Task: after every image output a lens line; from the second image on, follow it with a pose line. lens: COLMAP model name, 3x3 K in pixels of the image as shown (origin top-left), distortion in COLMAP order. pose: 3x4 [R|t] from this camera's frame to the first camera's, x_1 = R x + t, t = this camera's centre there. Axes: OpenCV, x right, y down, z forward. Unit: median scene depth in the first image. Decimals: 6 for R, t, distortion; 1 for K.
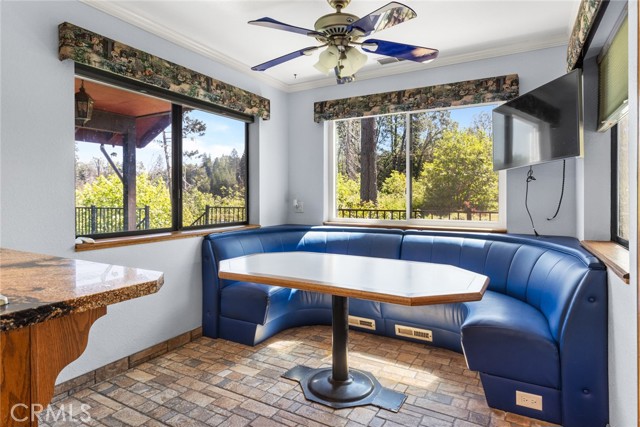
lens RADIAL K [[364.3, 0, 328.8], [0, 364.3, 197.5], [0, 0, 1]] dist [0.022909, -0.000237]
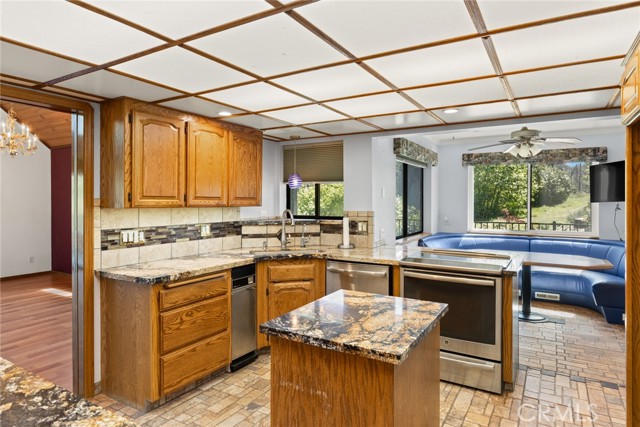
lens RADIAL K [[379.2, 0, 326.3], [0, 379.2, 199.9], [0, 0, 1]] dist [0.004096, 0.000197]
pose [[0.999788, 0.002177, -0.020473, -0.735431], [-0.002215, 0.999996, -0.001830, -0.077700], [0.020468, 0.001875, 0.999789, -0.778019]]
